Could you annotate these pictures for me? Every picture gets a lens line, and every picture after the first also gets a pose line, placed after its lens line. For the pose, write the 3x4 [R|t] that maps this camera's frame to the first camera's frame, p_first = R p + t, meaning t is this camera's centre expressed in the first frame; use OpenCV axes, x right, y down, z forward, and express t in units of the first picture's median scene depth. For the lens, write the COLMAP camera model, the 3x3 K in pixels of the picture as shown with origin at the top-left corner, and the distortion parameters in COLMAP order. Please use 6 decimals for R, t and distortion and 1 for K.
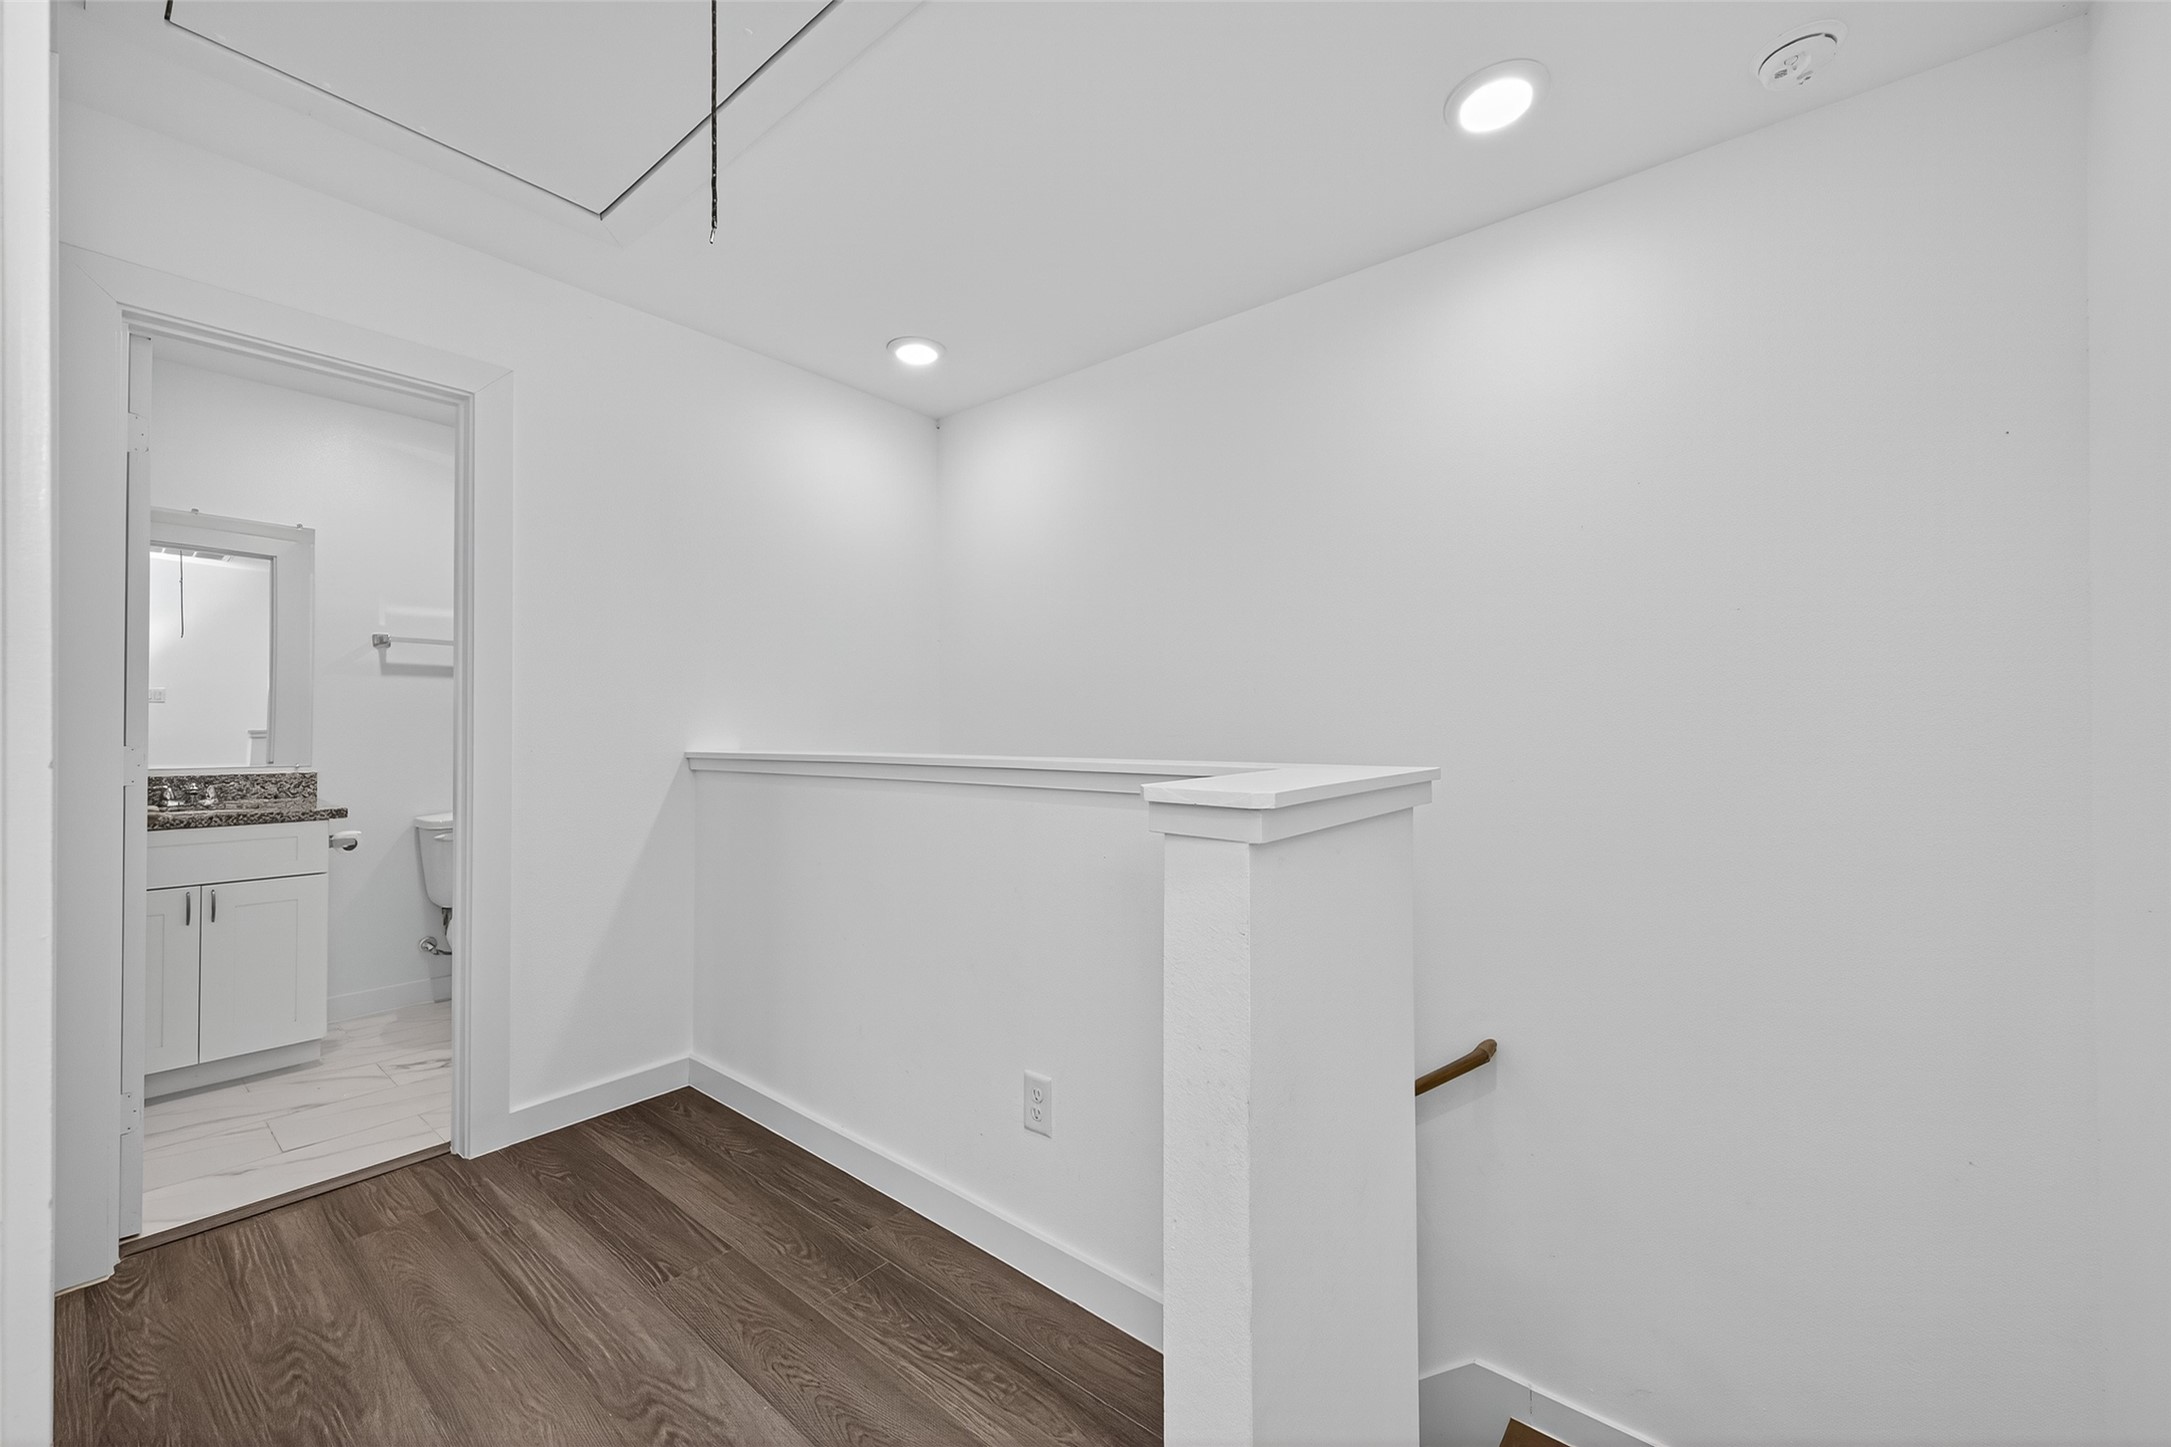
lens RADIAL K [[845.2, 0, 1087.5], [0, 845.2, 723.5], [0, 0, 1]] dist [0.010213, -0.003168]
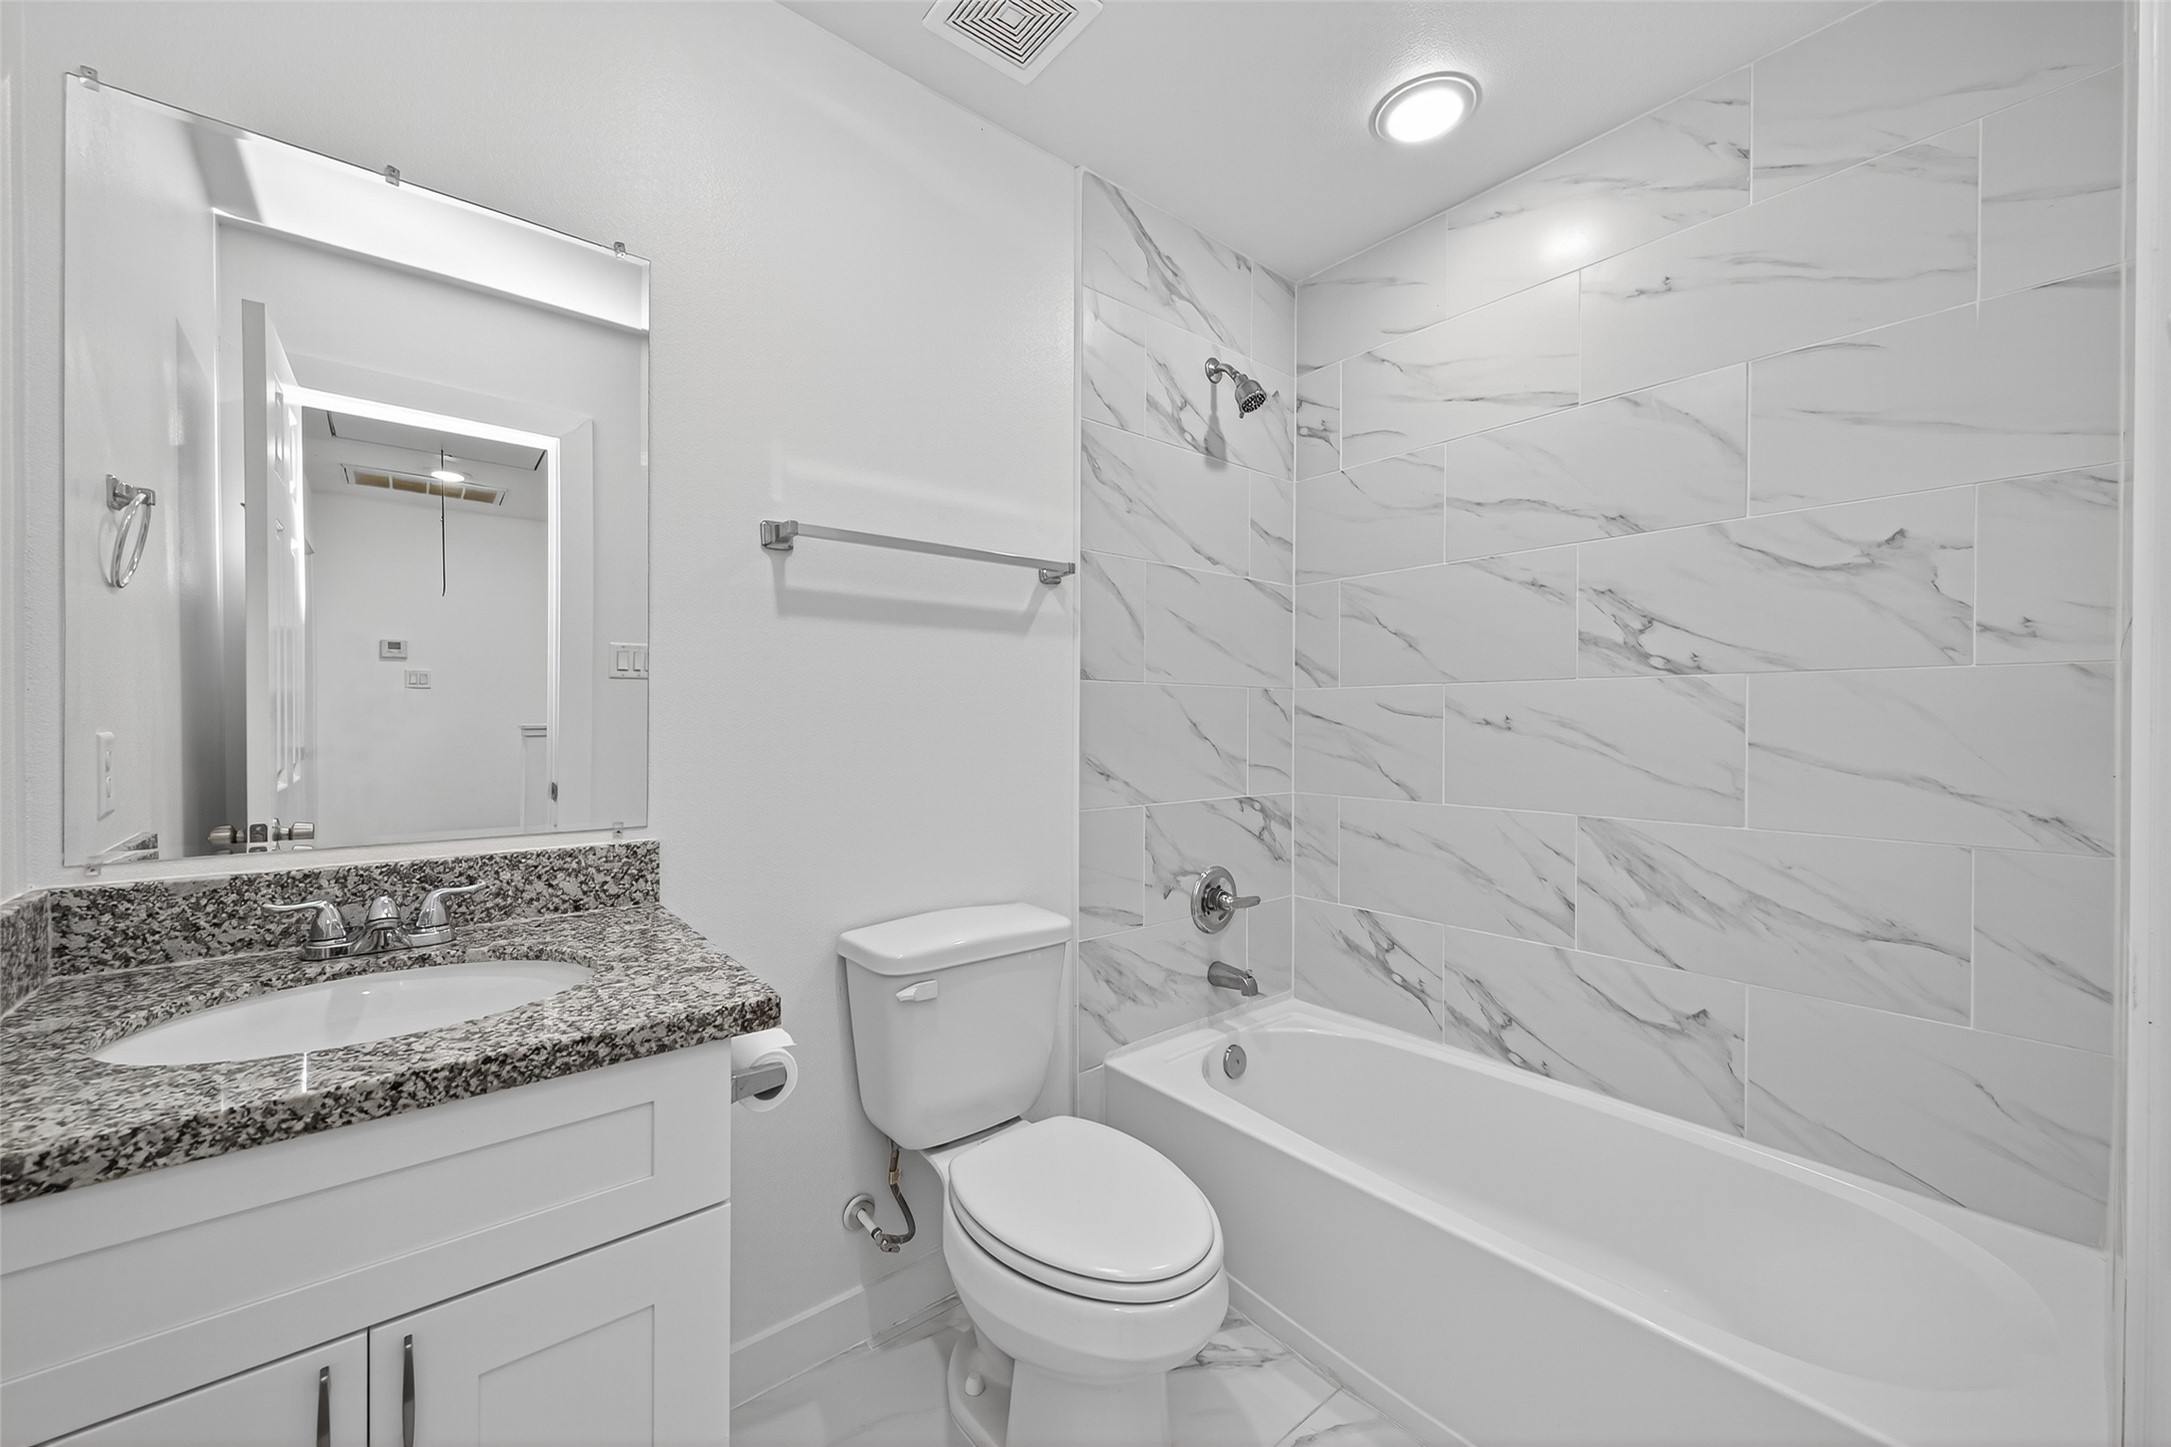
lens RADIAL K [[845.2, 0, 1098.8], [0, 845.2, 720.8], [0, 0, 1]] dist [0.010213, -0.003168]
pose [[0.983355, 0.004193, -0.181646, -0.643885], [-0.003127, 0.999976, 0.006156, -0.005875], [0.181668, -0.005485, 0.983345, 0.655857]]
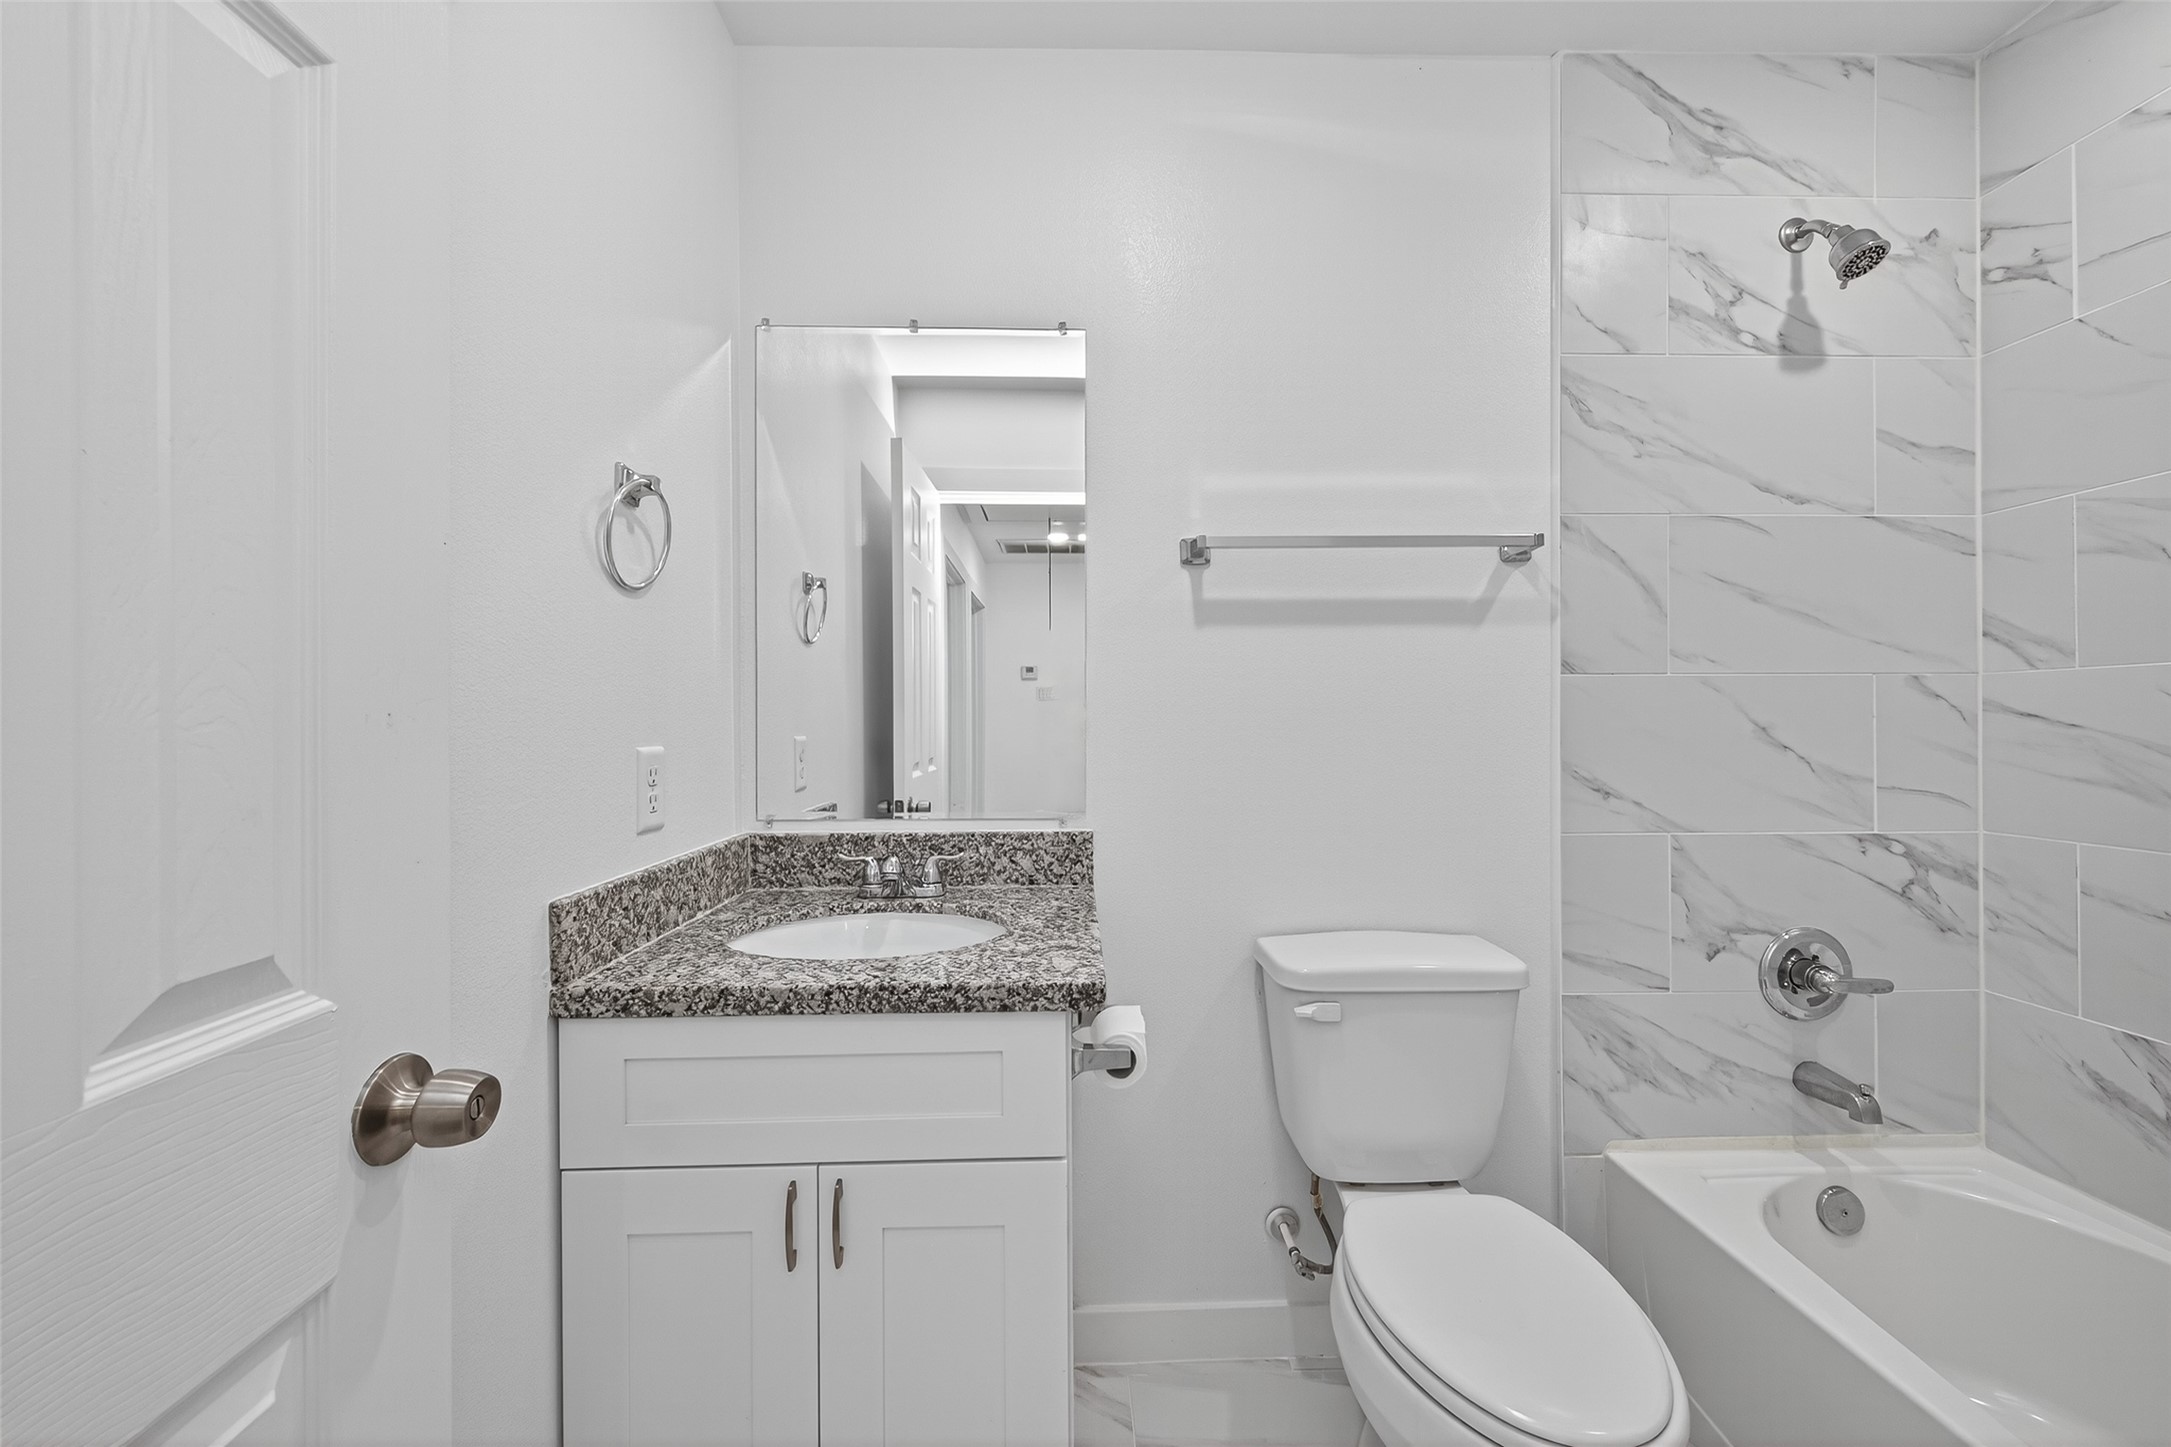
lens RADIAL K [[845.2, 0, 1084.1], [0, 845.2, 720.9], [0, 0, 1]] dist [0.010213, -0.003168]
pose [[0.653175, -0.005743, -0.757185, -0.570612], [0.007332, 0.999972, -0.001260, -0.005550], [0.757172, -0.004729, 0.653199, 0.713831]]
